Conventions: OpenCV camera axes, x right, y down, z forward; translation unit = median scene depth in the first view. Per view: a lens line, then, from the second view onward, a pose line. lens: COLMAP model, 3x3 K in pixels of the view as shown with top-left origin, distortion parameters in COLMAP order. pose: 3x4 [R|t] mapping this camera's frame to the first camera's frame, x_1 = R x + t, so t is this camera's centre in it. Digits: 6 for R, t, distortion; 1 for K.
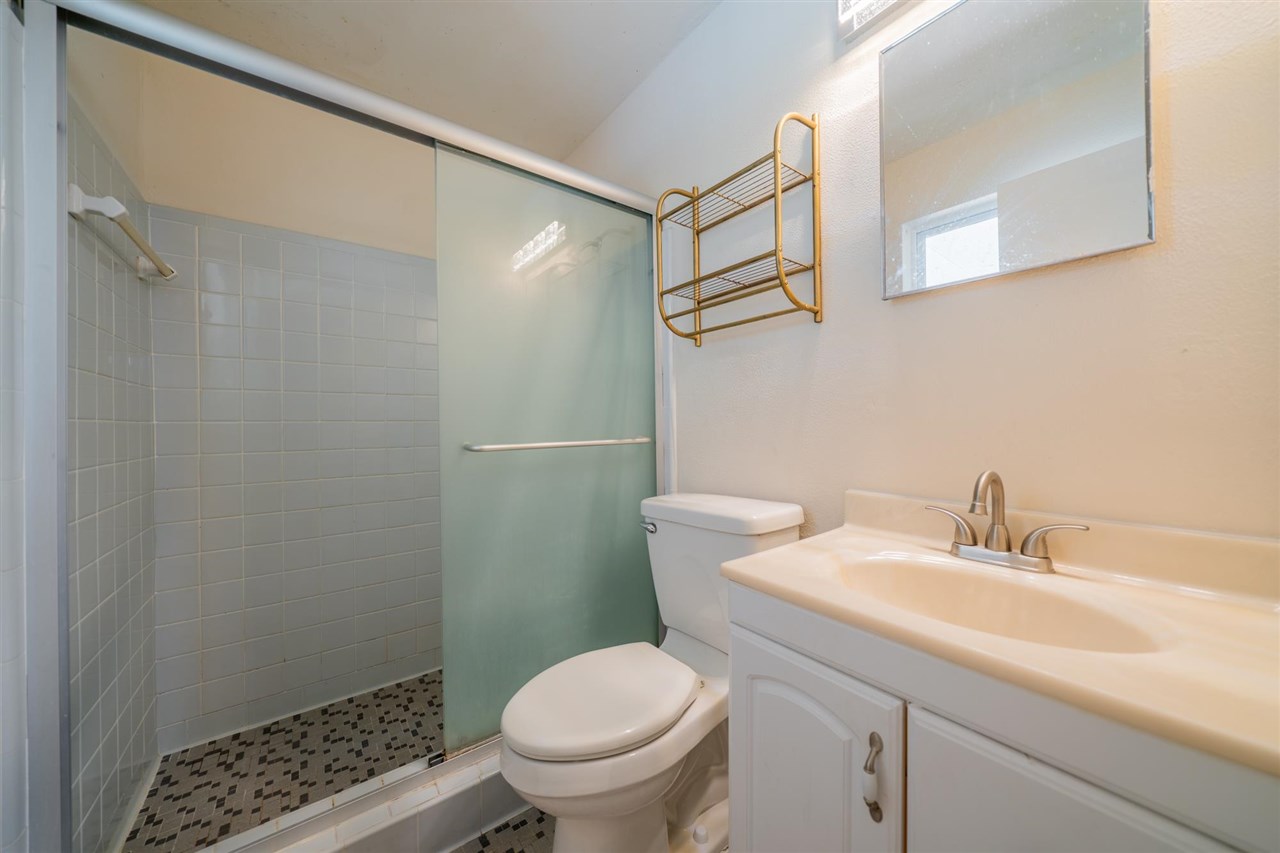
lens RADIAL K [[453.6, 0, 631.6], [0, 453.6, 423.2], [0, 0, 1]] dist [-0.007697, 0.000097]
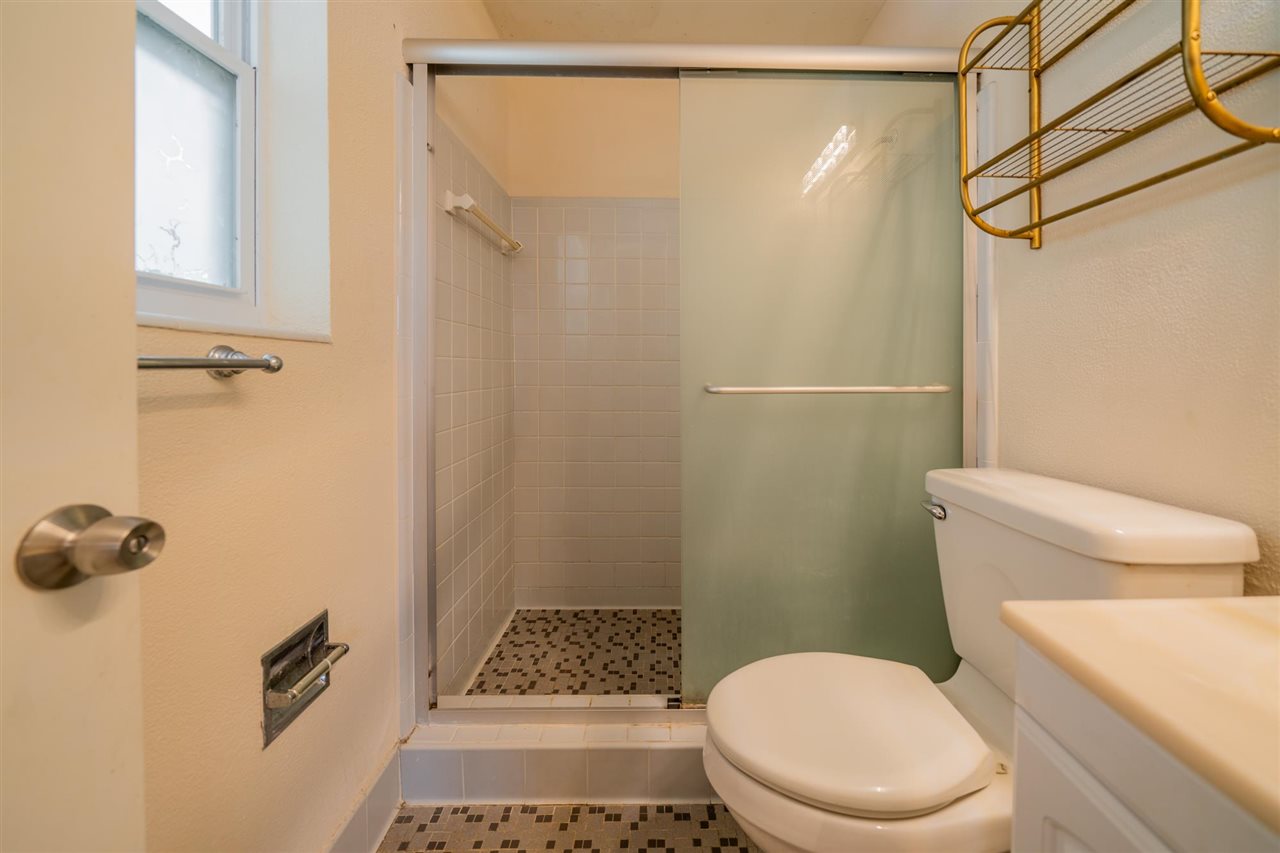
lens RADIAL K [[453.6, 0, 691.4], [0, 453.6, 372.4], [0, 0, 1]] dist [-0.007697, 0.000097]
pose [[0.808137, 0.019597, -0.588668, 0.153444], [-0.010817, 0.999772, 0.018433, 0.002422], [0.588895, -0.008529, 0.808165, 0.210006]]
